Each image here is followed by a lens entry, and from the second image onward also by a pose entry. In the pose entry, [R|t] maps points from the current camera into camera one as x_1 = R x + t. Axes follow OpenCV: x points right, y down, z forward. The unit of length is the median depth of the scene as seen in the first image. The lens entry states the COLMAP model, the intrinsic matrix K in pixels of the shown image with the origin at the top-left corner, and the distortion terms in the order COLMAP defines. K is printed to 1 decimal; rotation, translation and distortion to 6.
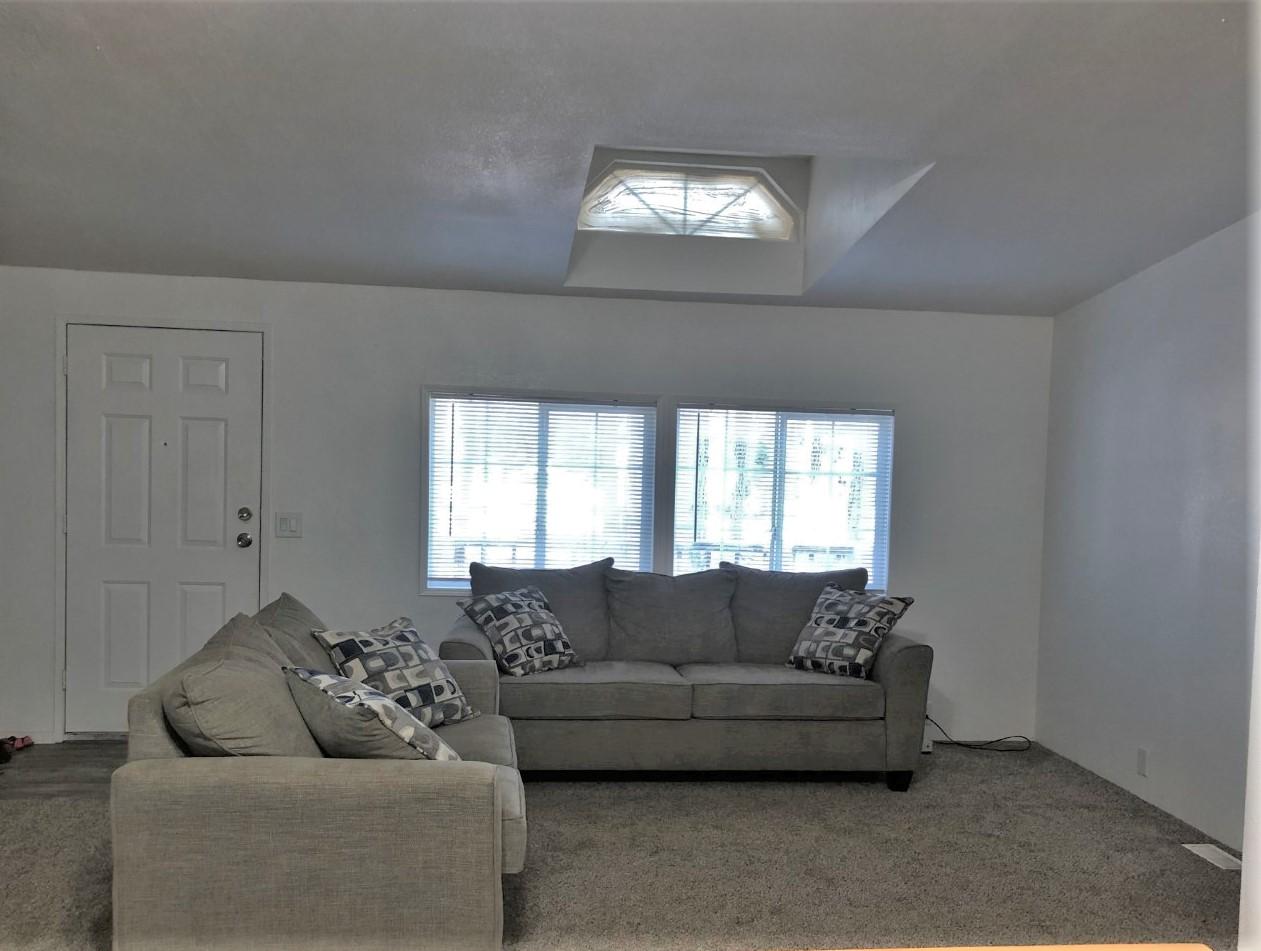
lens RADIAL K [[1188.1, 0, 561.0], [0, 1188.1, 517.0], [0, 0, 1]] dist [0.140480, -0.518513]
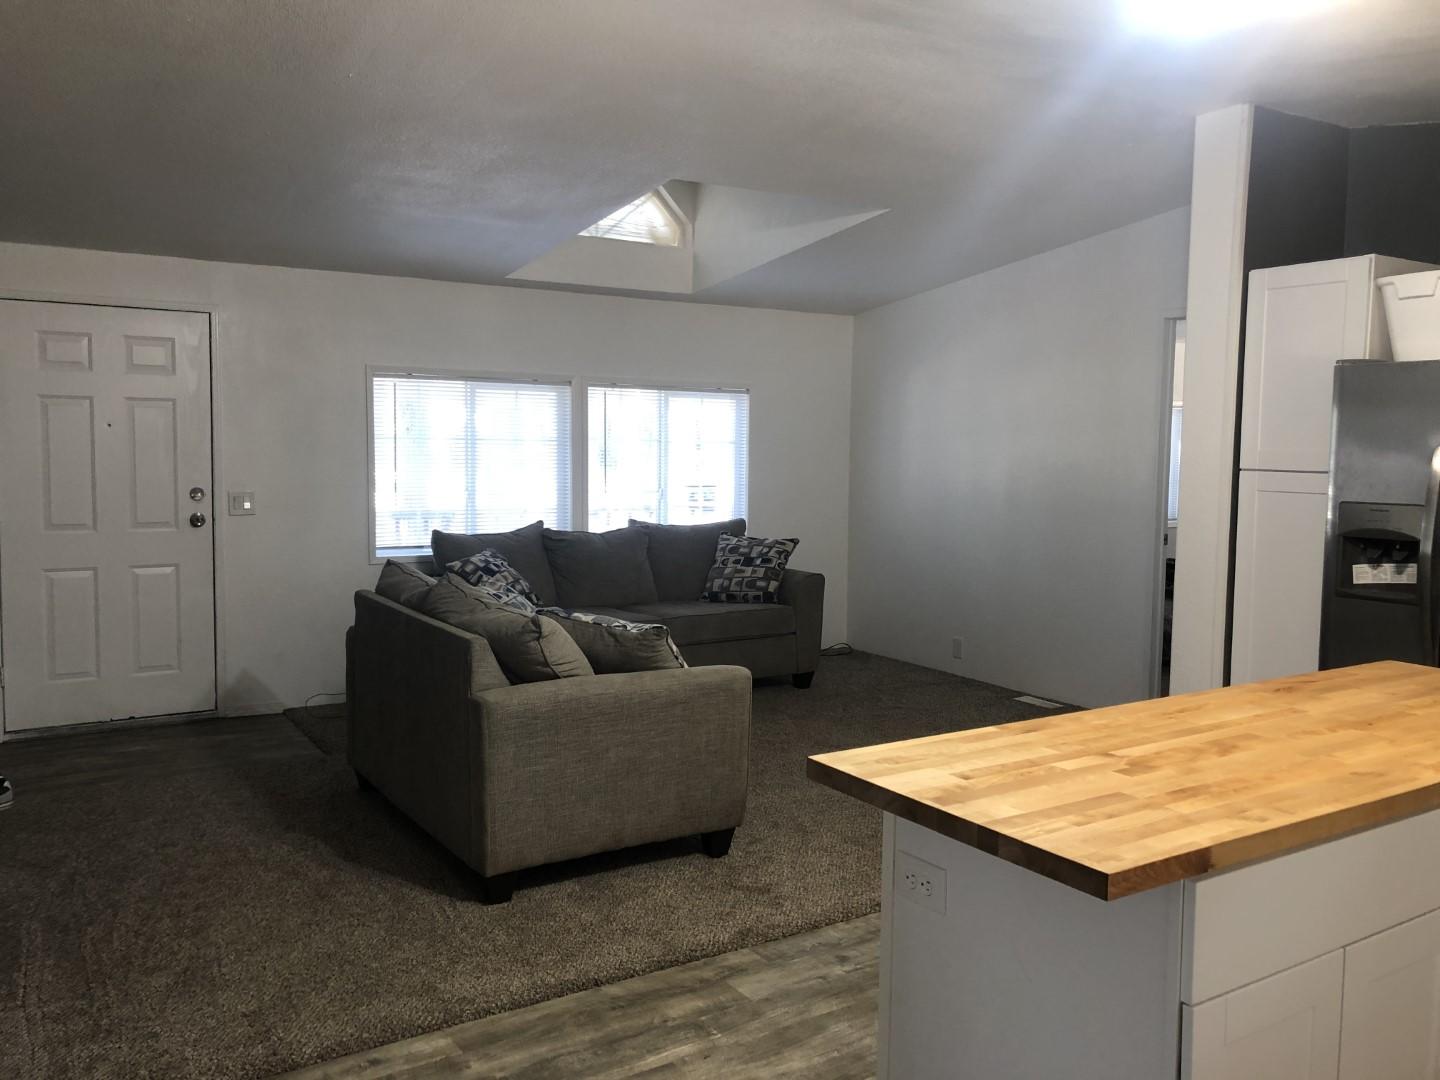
lens RADIAL K [[1166.0, 0, 720.0], [0, 1166.0, 540.0], [0, 0, 1]] dist [-0.006449, 0.002033]
pose [[0.897288, -0.056766, 0.437781, -0.311827], [0.036408, 0.997835, 0.054763, -0.001603], [-0.439942, -0.033200, 0.897413, -0.072073]]
